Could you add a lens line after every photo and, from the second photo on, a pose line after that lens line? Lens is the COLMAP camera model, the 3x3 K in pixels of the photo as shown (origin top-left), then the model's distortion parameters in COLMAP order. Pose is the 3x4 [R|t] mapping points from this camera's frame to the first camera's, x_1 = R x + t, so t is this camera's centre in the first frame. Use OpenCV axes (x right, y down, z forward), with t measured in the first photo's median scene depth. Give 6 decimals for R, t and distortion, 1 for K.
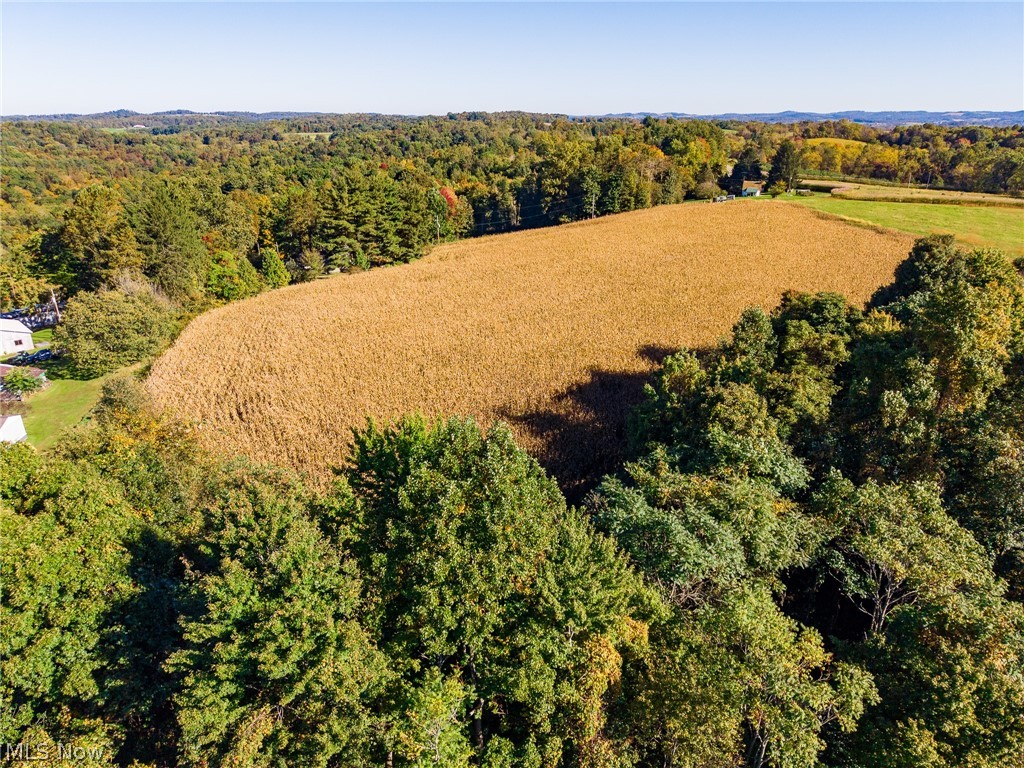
lens RADIAL K [[681.9, 0, 512.8], [0, 681.9, 389.1], [0, 0, 1]] dist [0.047028, -0.047764]
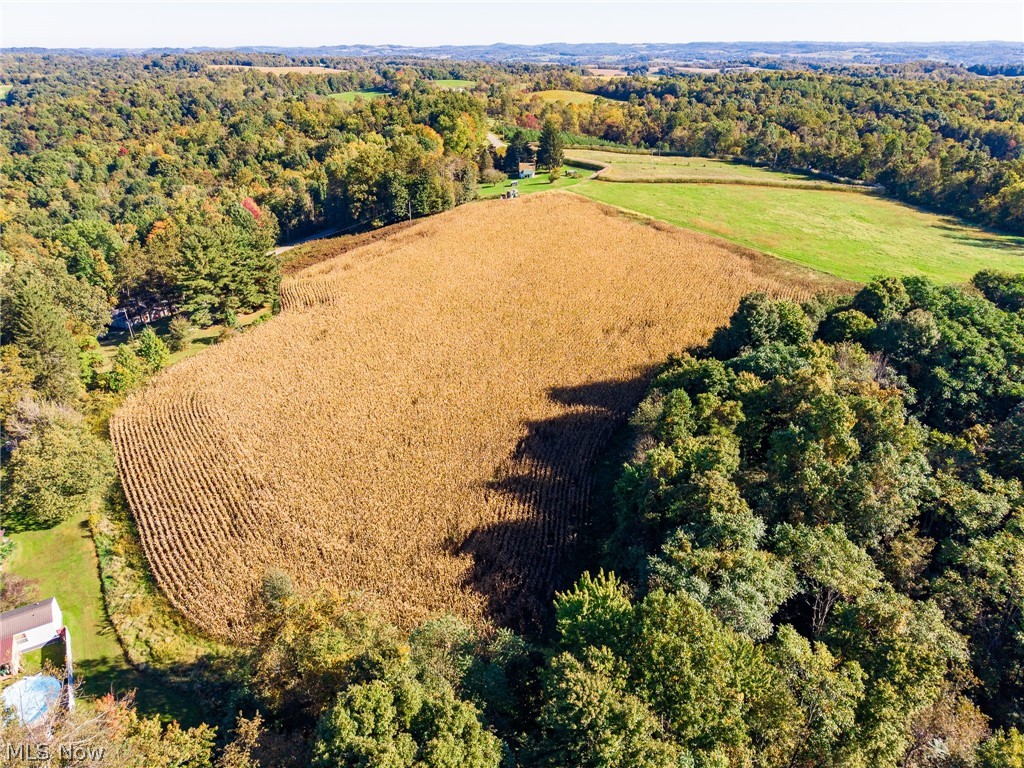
lens RADIAL K [[688.2, 0, 512.0], [0, 688.2, 384.0], [0, 0, 1]] dist [0.016202, -0.007478]
pose [[0.931490, -0.162321, 0.325543, -0.113615], [0.137338, 0.985617, 0.098472, -0.086283], [-0.336845, -0.047016, 0.940386, -0.053618]]
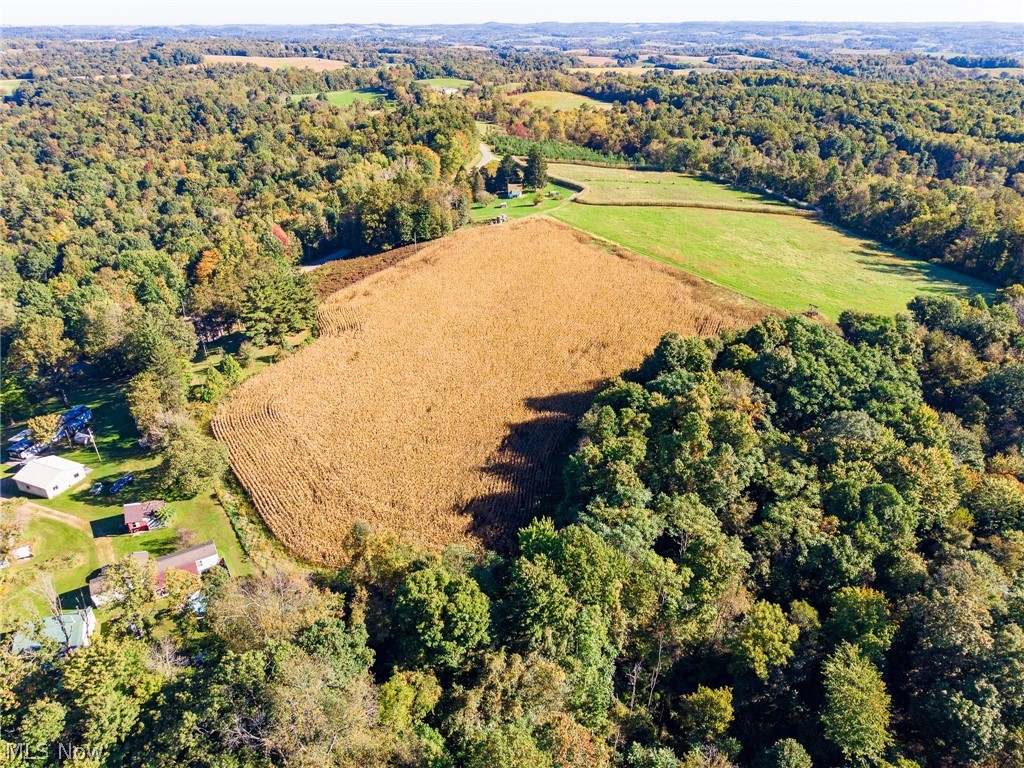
lens RADIAL K [[681.9, 0, 512.8], [0, 681.9, 389.1], [0, 0, 1]] dist [0.047028, -0.047764]
pose [[0.927221, -0.174356, 0.331453, -0.165170], [0.137113, 0.981613, 0.132799, -0.134509], [-0.348513, -0.077687, 0.934079, -0.233355]]
